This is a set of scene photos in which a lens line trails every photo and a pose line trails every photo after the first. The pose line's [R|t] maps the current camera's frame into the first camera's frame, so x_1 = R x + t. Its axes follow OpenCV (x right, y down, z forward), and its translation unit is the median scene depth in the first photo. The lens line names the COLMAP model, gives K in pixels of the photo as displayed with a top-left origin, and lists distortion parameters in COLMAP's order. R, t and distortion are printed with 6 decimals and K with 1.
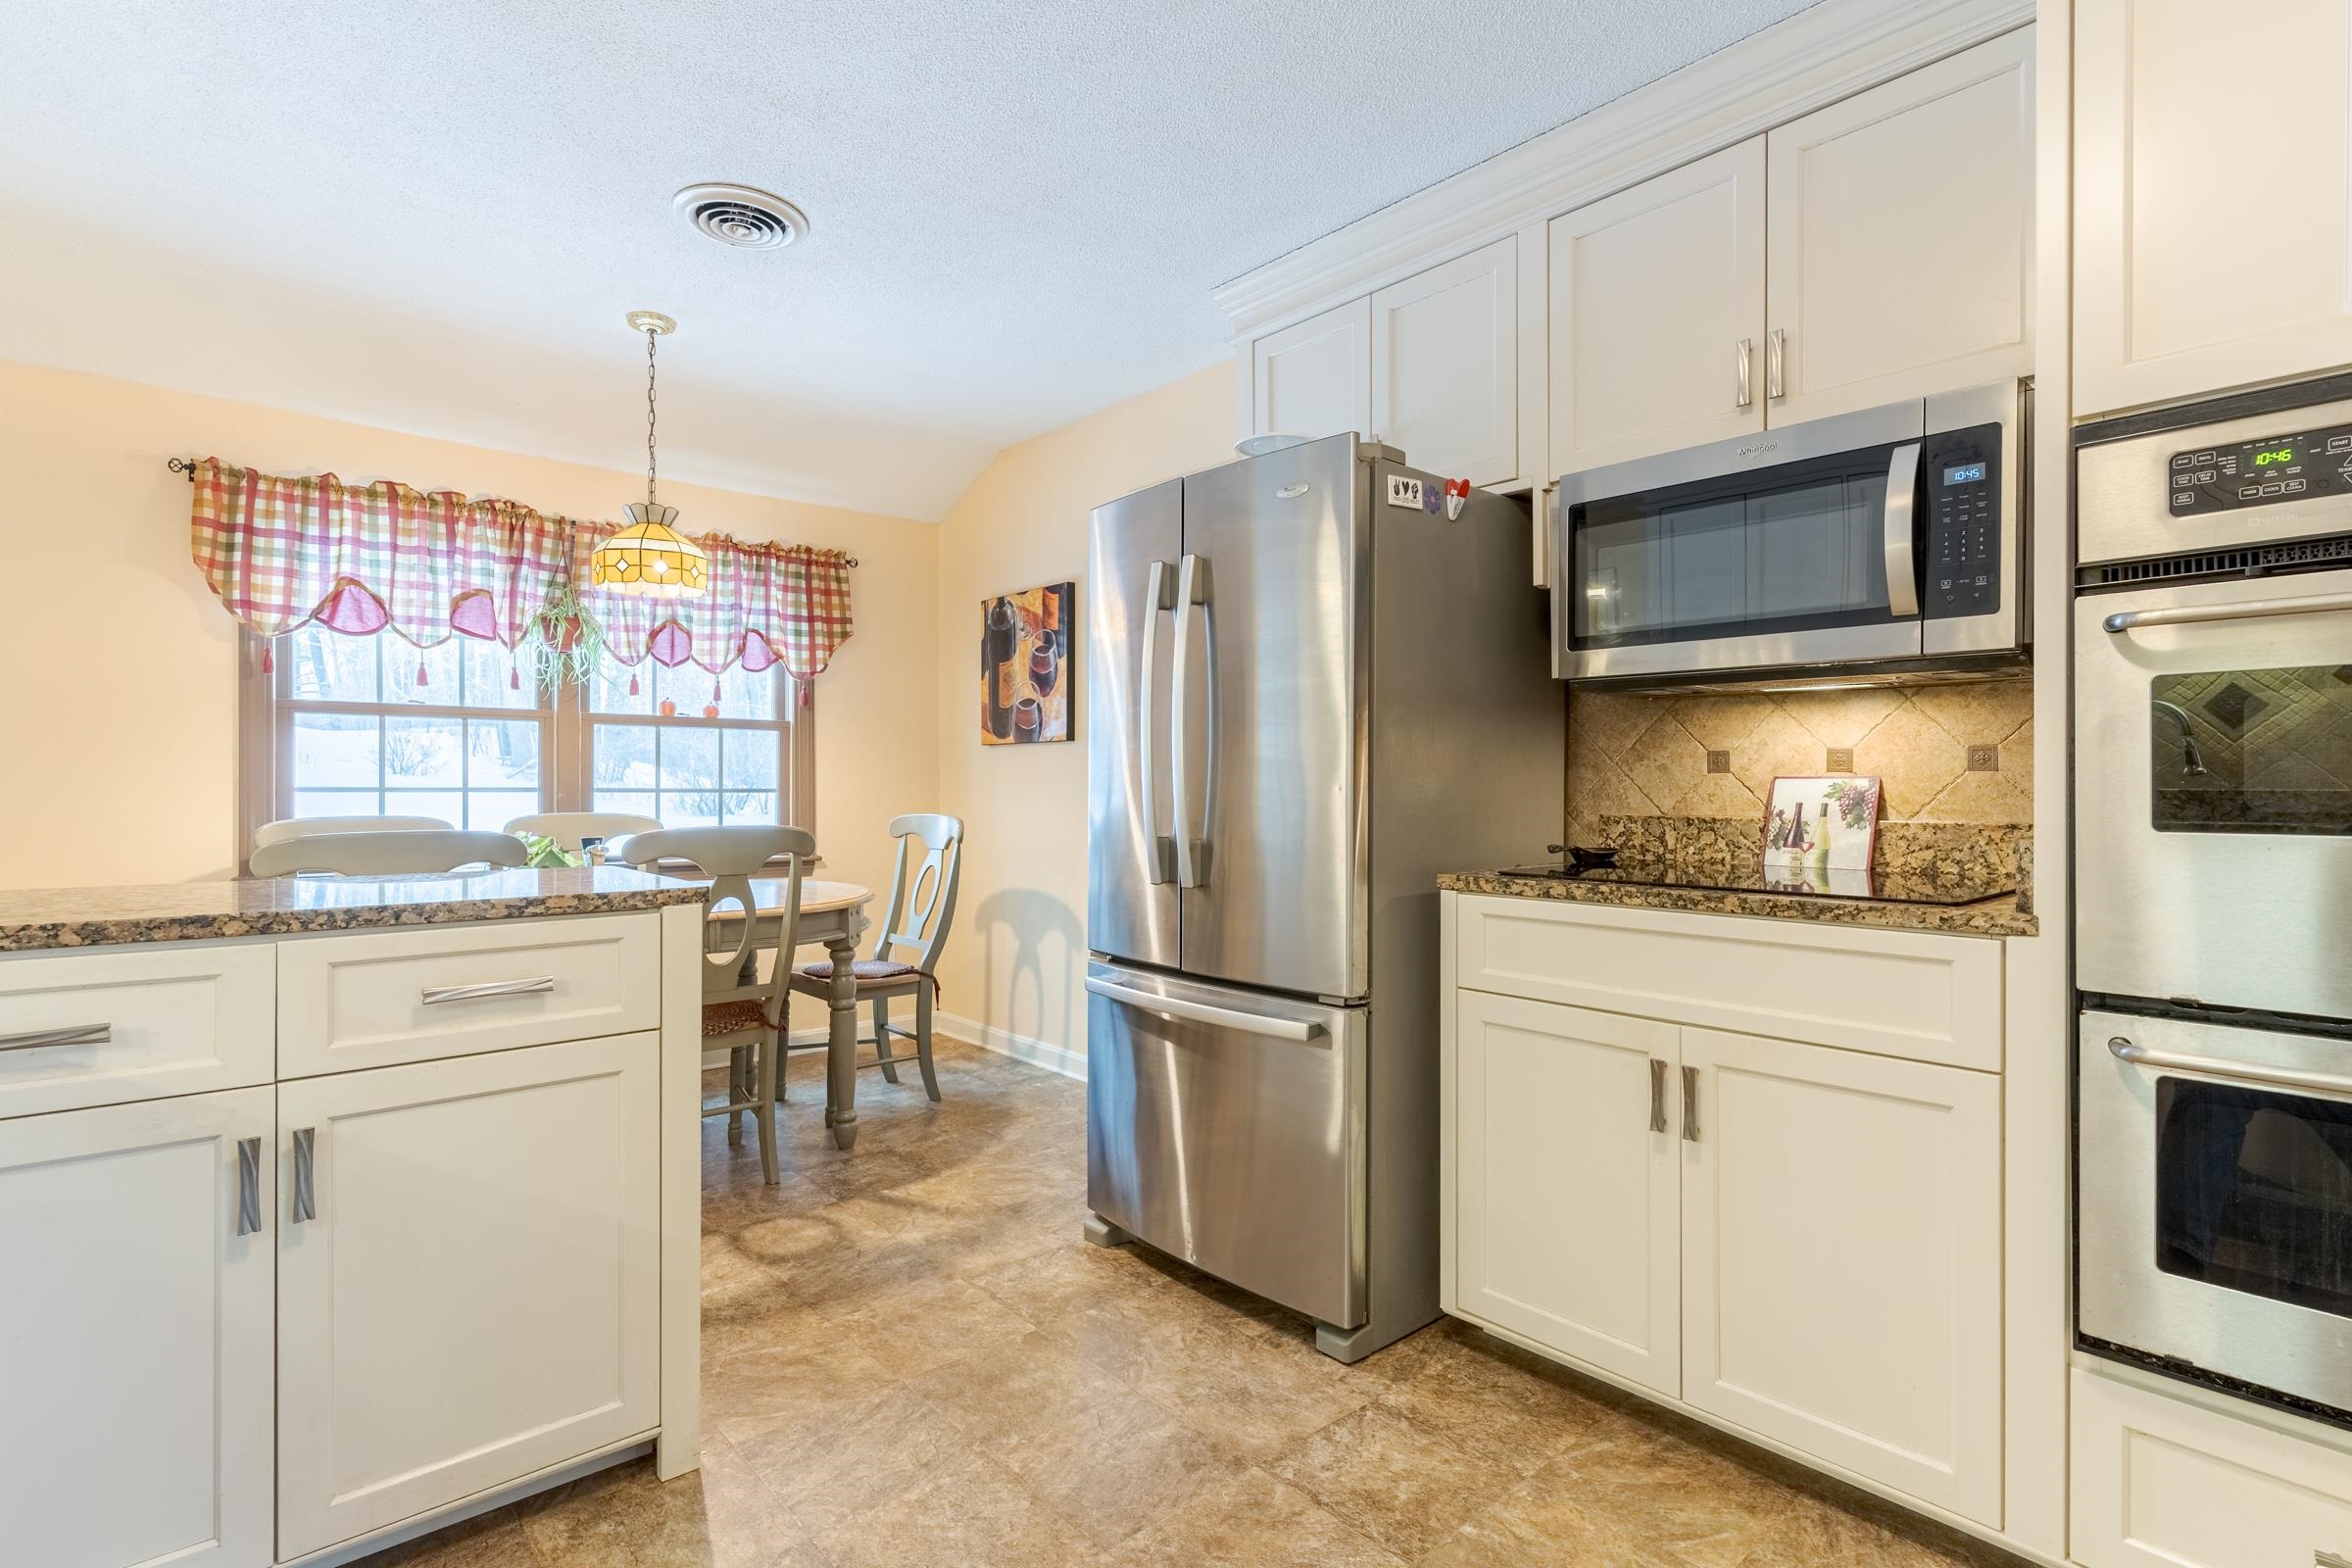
lens RADIAL K [[1142.9, 0, 1146.8], [0, 1142.9, 784.1], [0, 0, 1]] dist [0.017001, -0.000121]
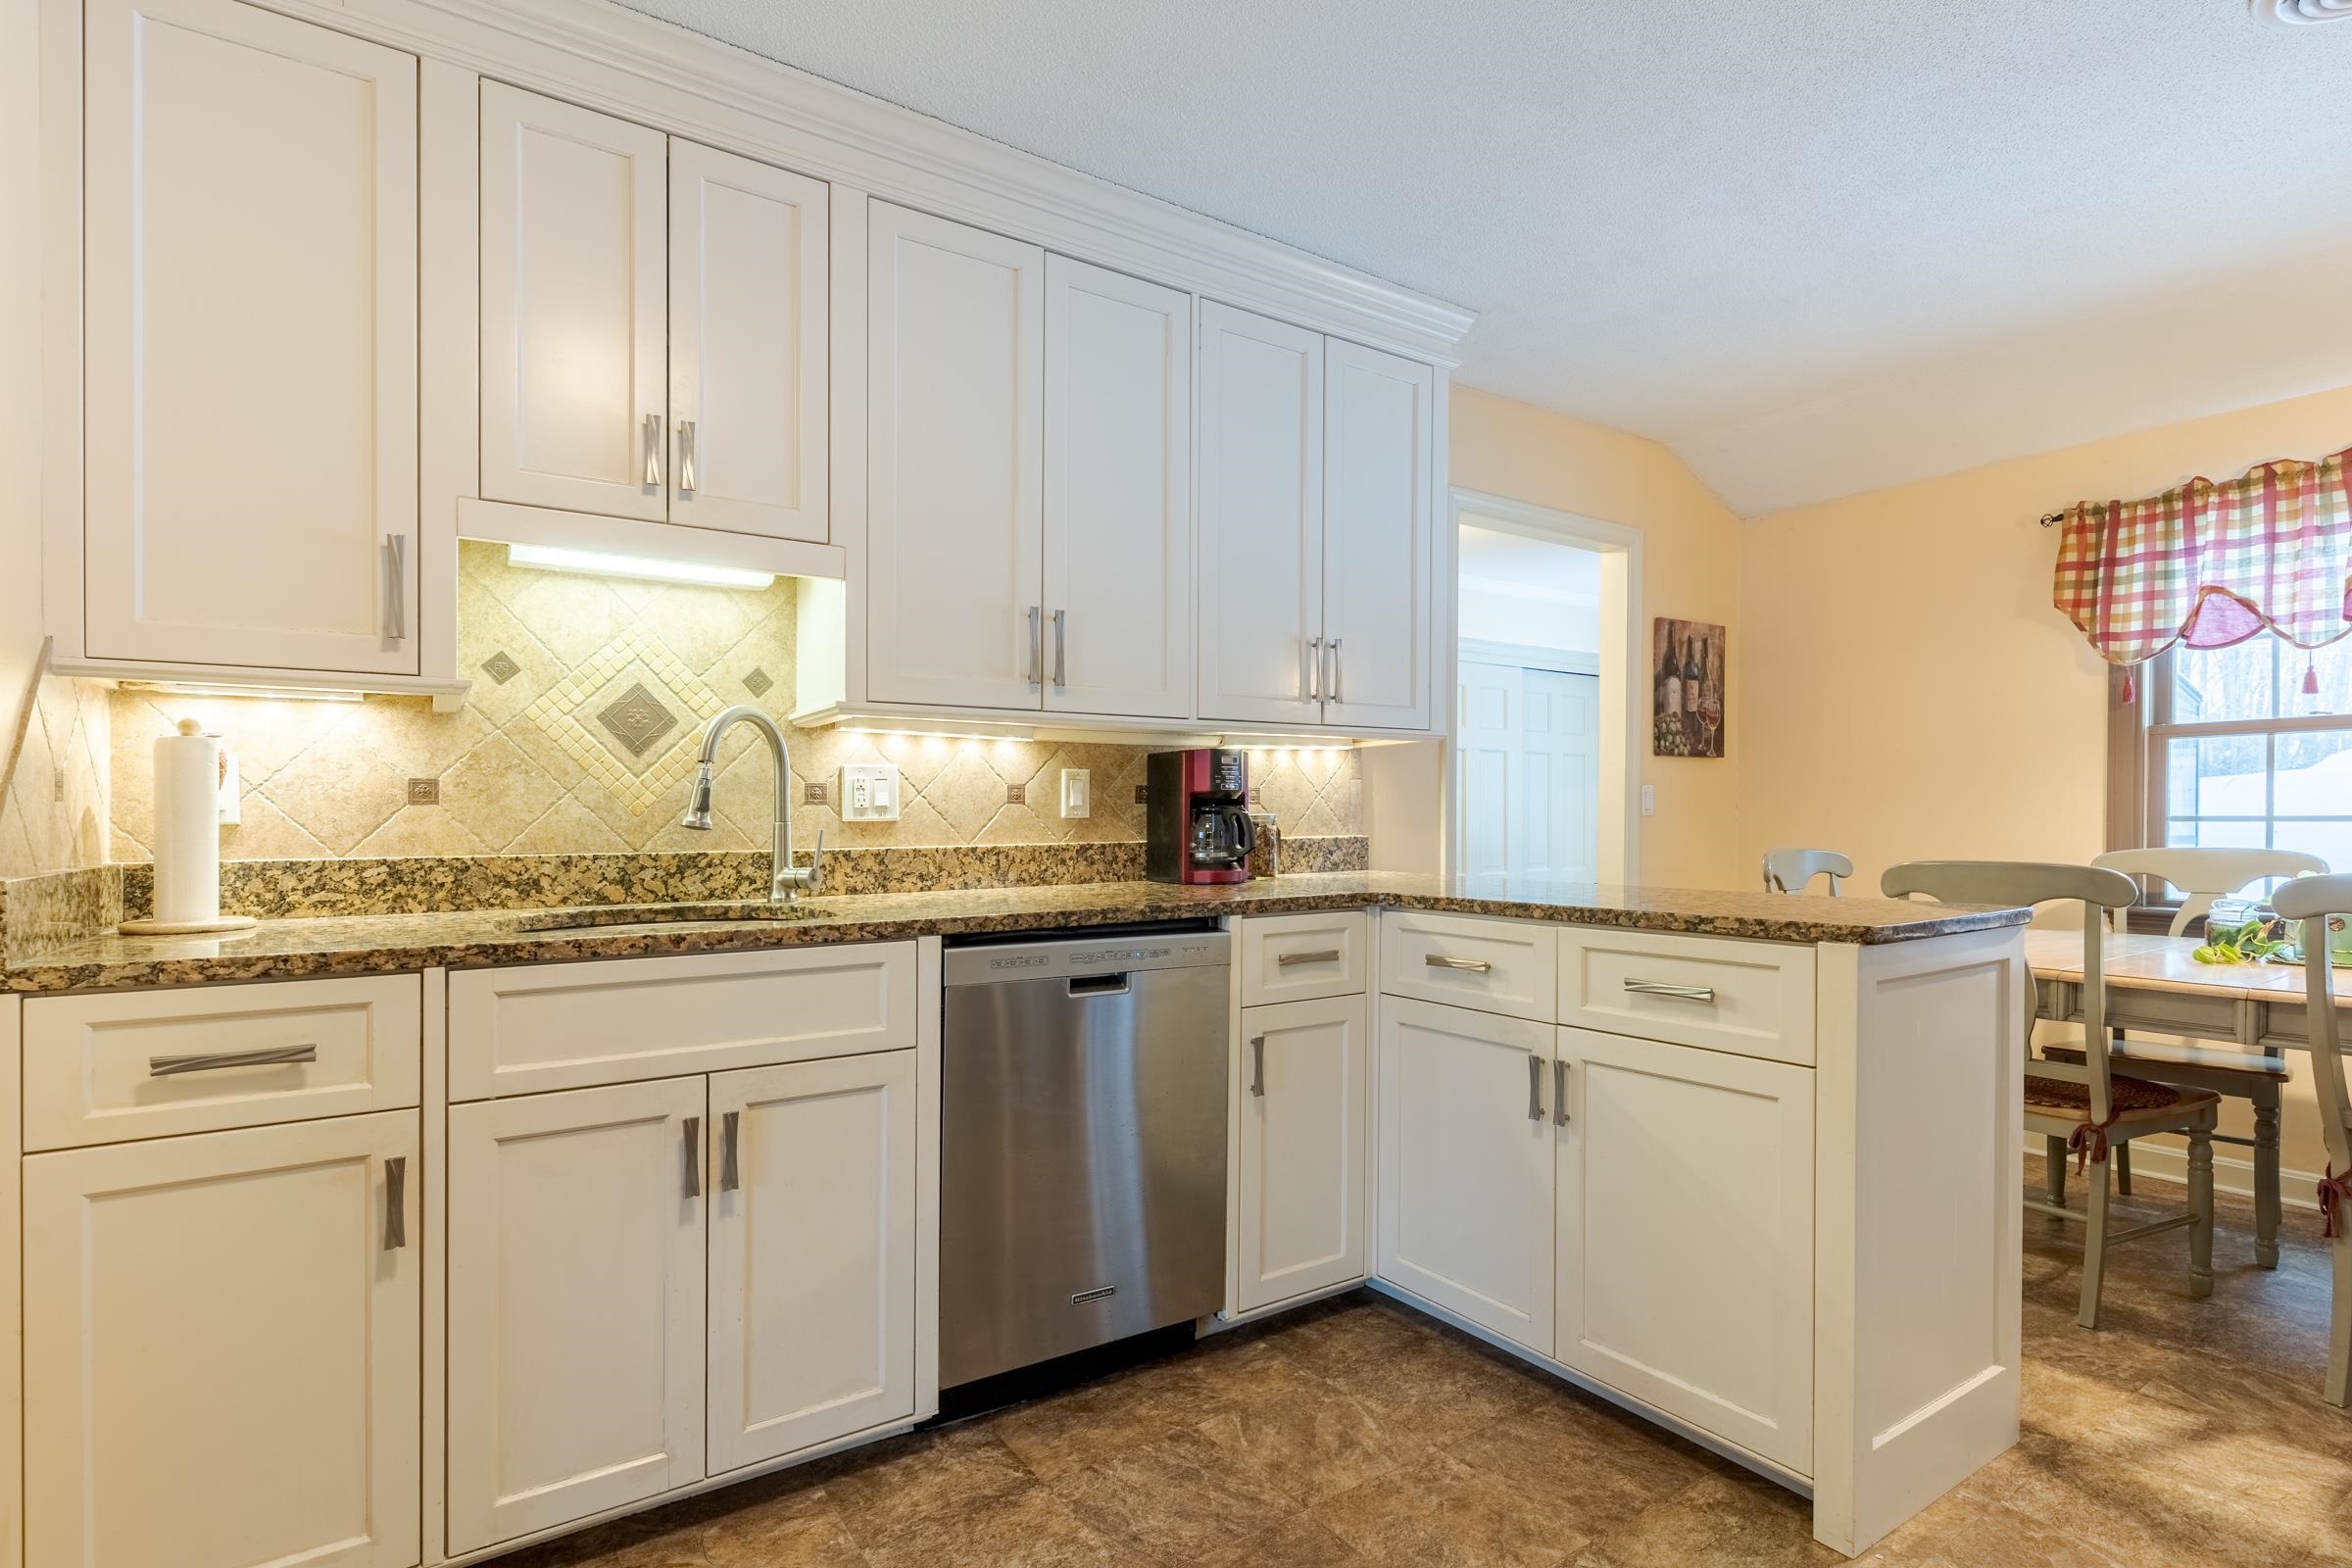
lens RADIAL K [[1128.4, 0, 1187.4], [0, 1128.4, 824.2], [0, 0, 1]] dist [0.001266, 0.000424]
pose [[-0.111445, 0.002523, -0.993767, 0.293465], [0.006378, 0.999978, 0.001824, 0.002334], [0.993750, -0.006135, -0.111459, 0.302696]]
